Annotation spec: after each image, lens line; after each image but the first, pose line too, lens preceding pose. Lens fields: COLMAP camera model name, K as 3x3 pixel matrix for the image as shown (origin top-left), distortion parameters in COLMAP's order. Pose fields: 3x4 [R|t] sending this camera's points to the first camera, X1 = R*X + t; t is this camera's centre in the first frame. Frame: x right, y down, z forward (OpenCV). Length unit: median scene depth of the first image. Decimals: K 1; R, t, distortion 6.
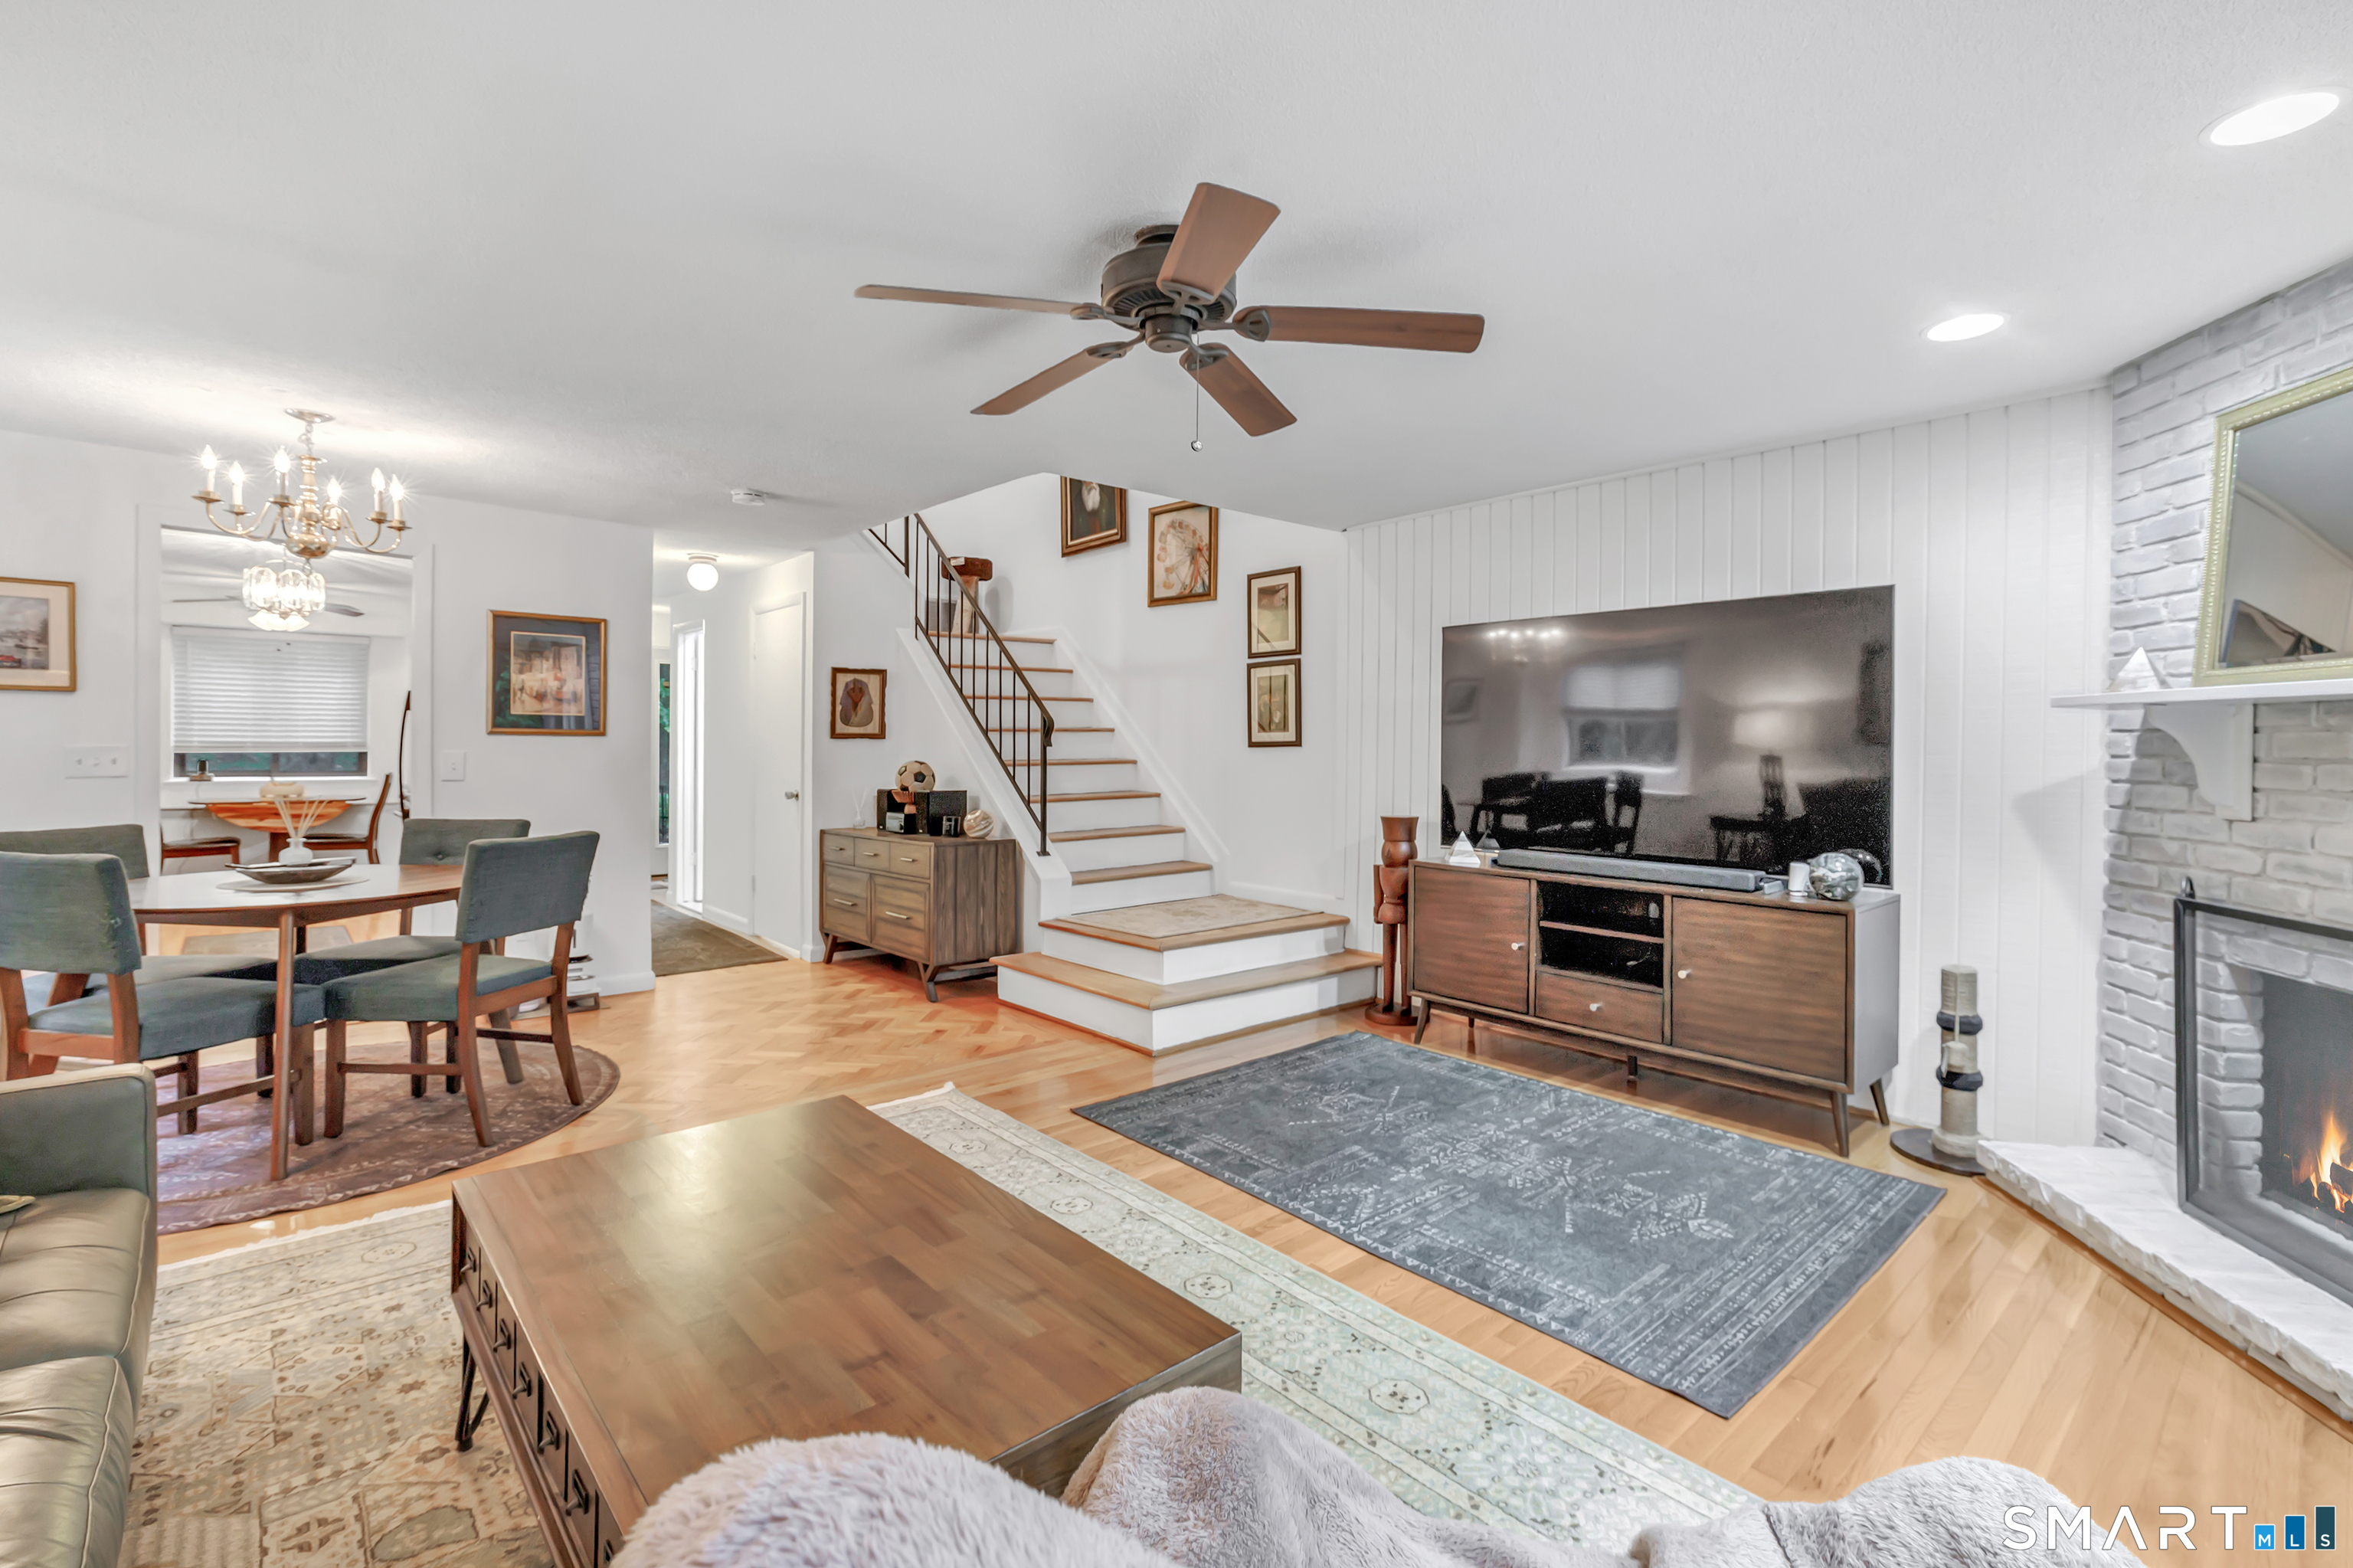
lens RADIAL K [[1060.4, 0, 1182.0], [0, 1060.4, 740.7], [0, 0, 1]] dist [-0.002781, -0.000109]
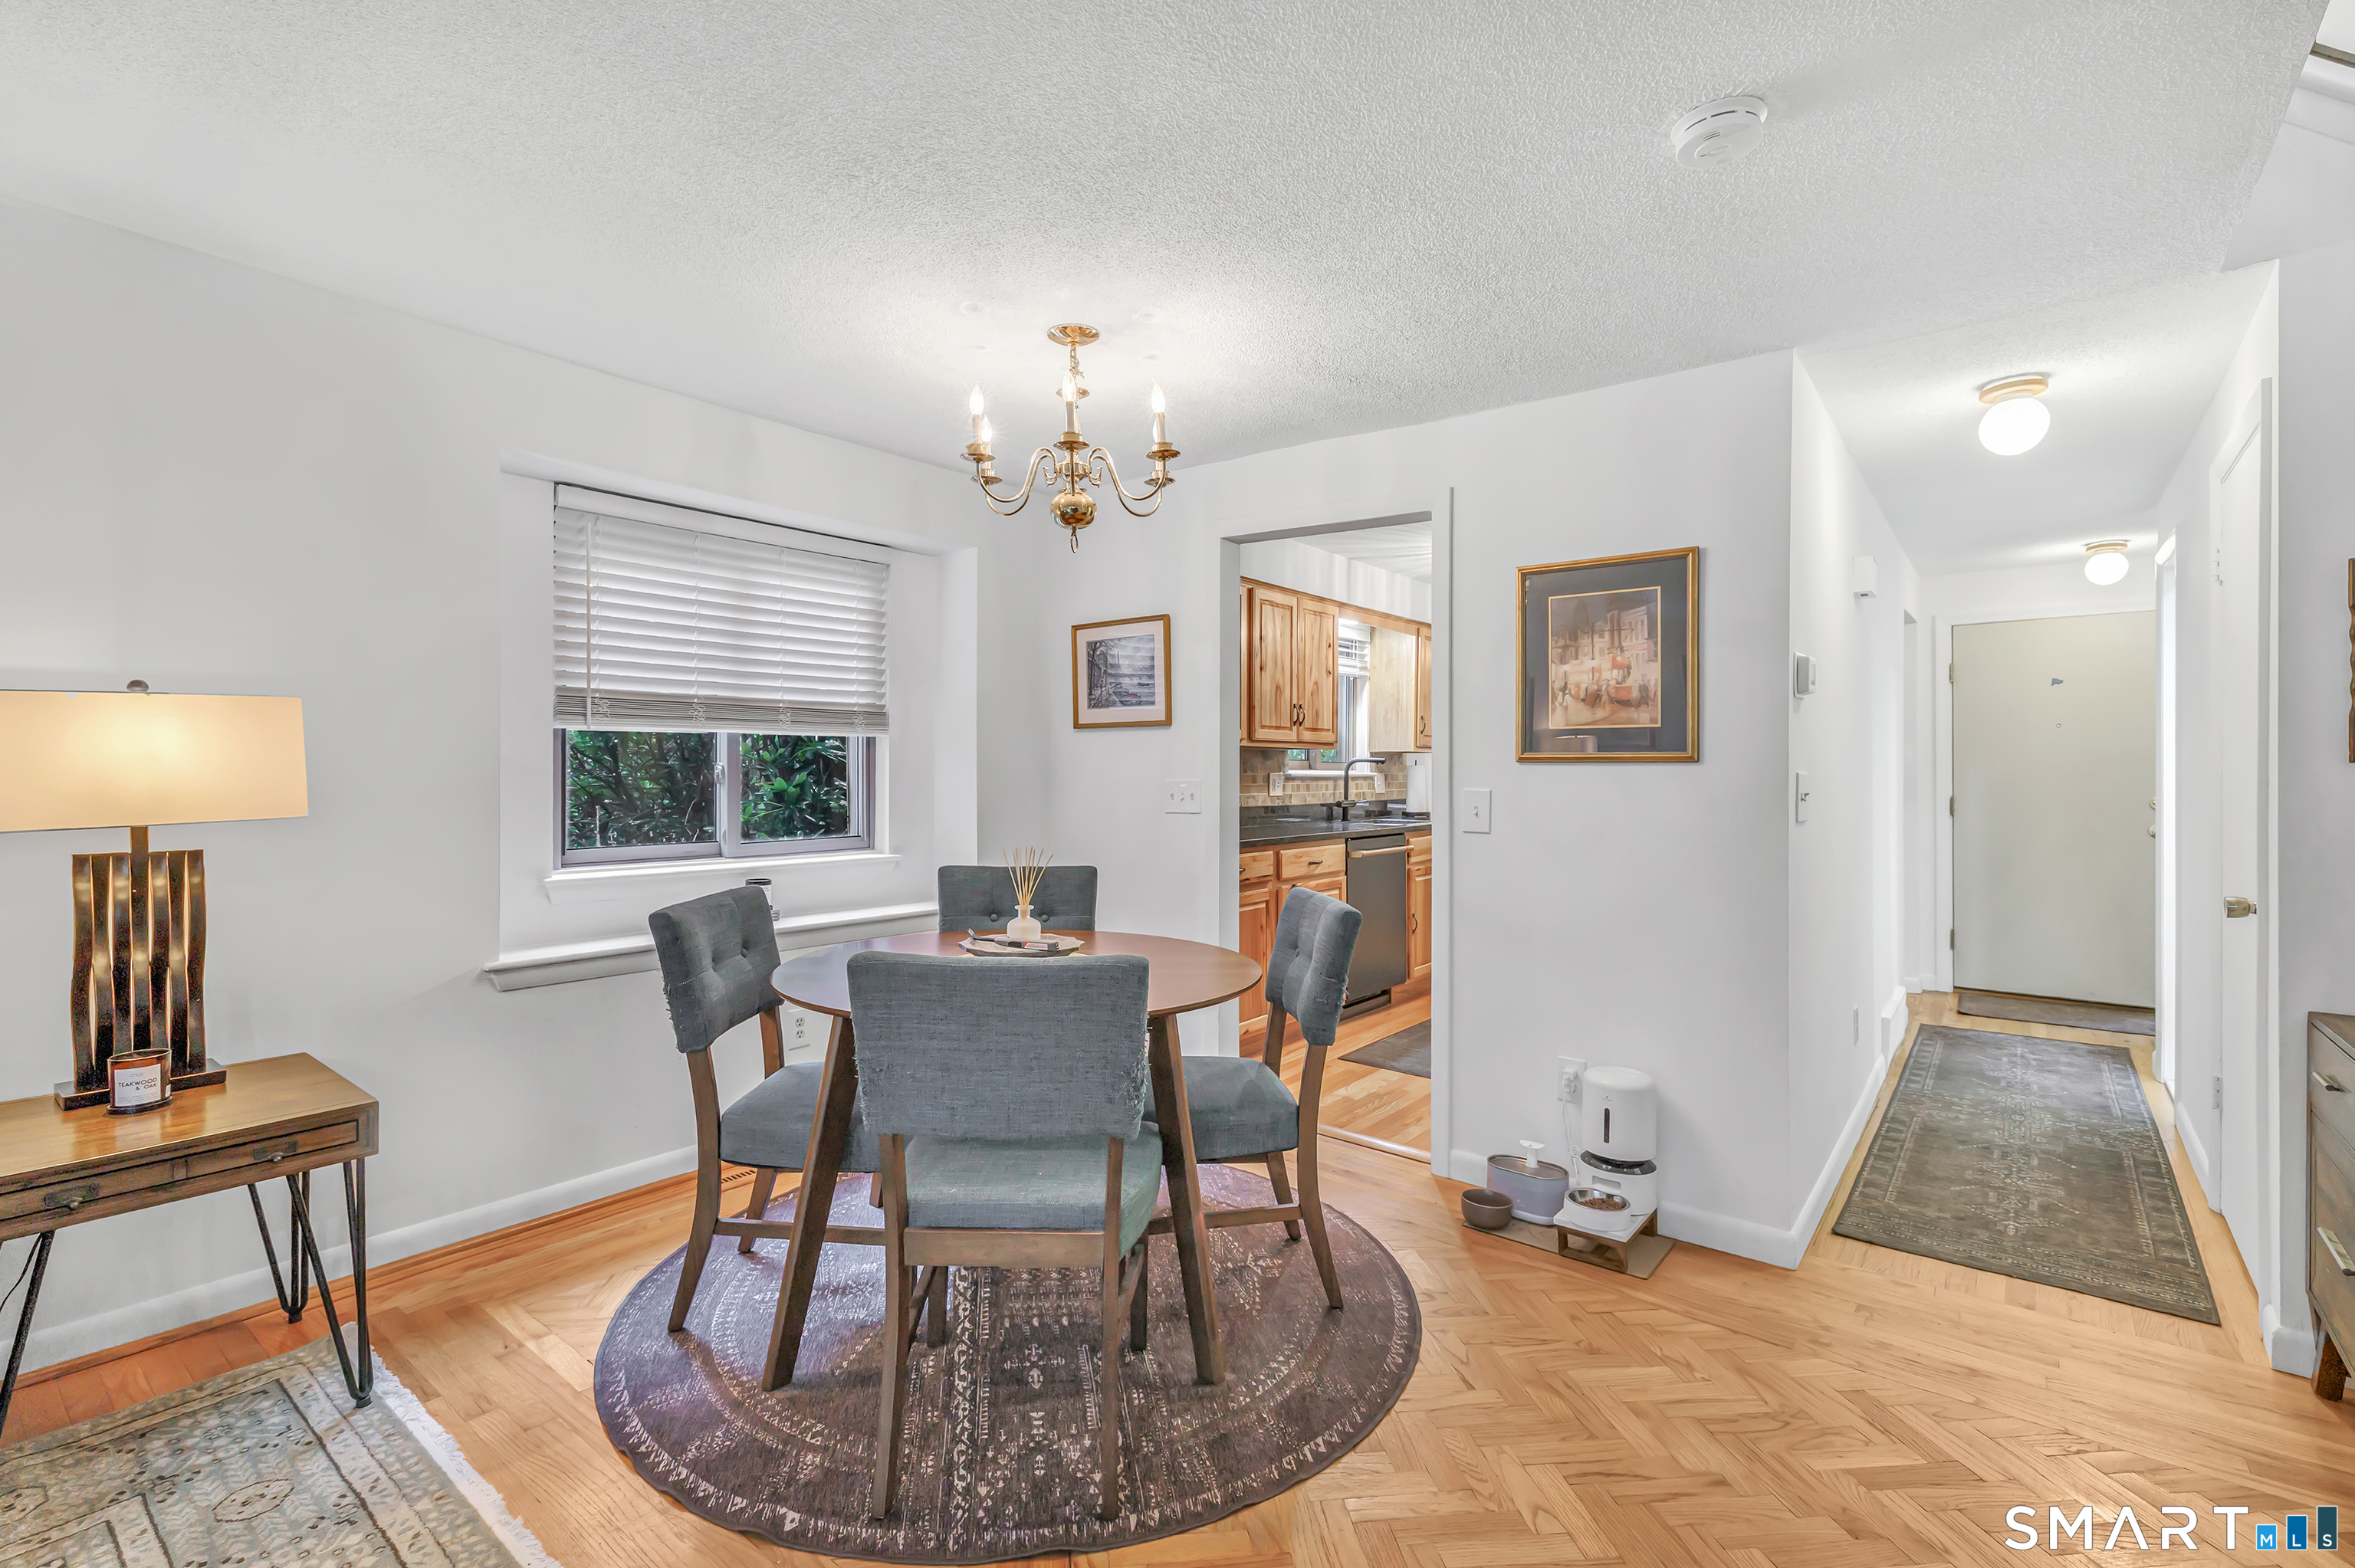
lens RADIAL K [[1059.0, 0, 1177.7], [0, 1059.0, 779.3], [0, 0, 1]] dist [-0.002468, -0.000454]
pose [[0.173564, -0.001041, -0.984822, -0.077624], [0.003604, 0.999993, -0.000422, 0.004088], [0.984816, -0.003476, 0.173567, 0.860969]]
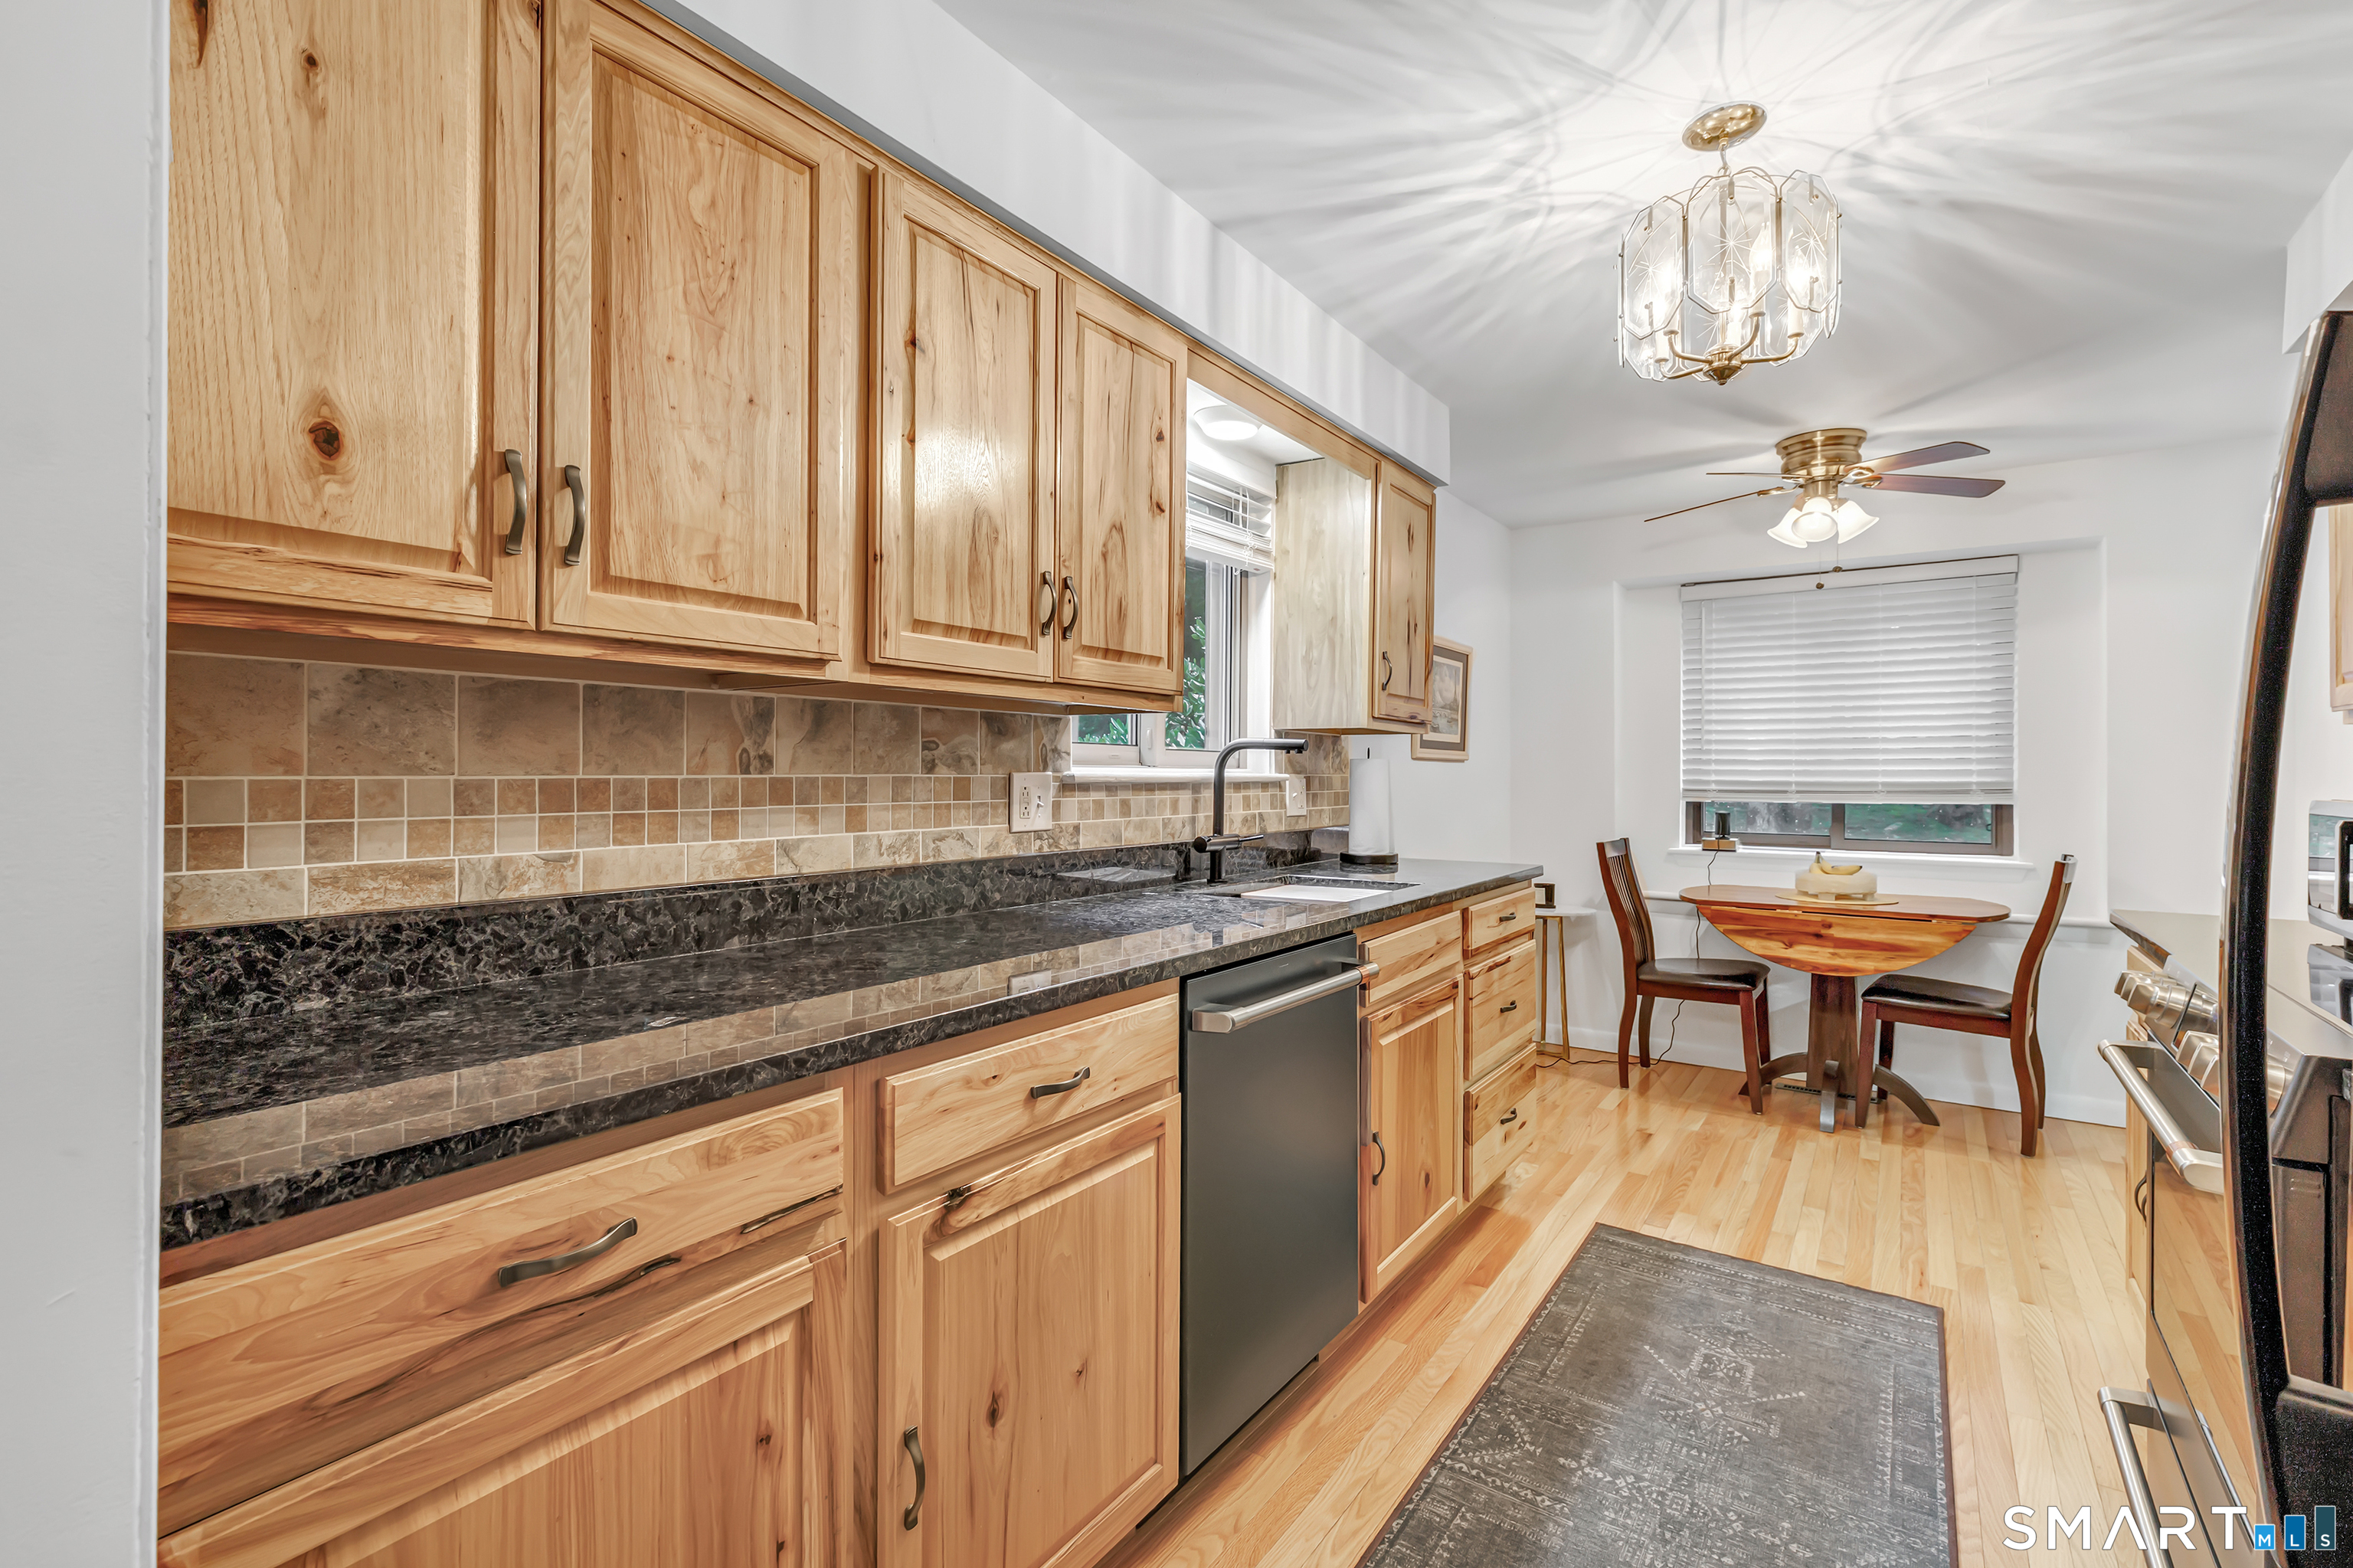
lens RADIAL K [[1069.3, 0, 1187.8], [0, 1069.3, 770.2], [0, 0, 1]] dist [0.001673, 0.000126]
pose [[0.249555, -0.009734, -0.968312, -0.900112], [0.000344, 0.999950, -0.009963, 0.000178], [0.968361, 0.002153, 0.249546, 1.182006]]
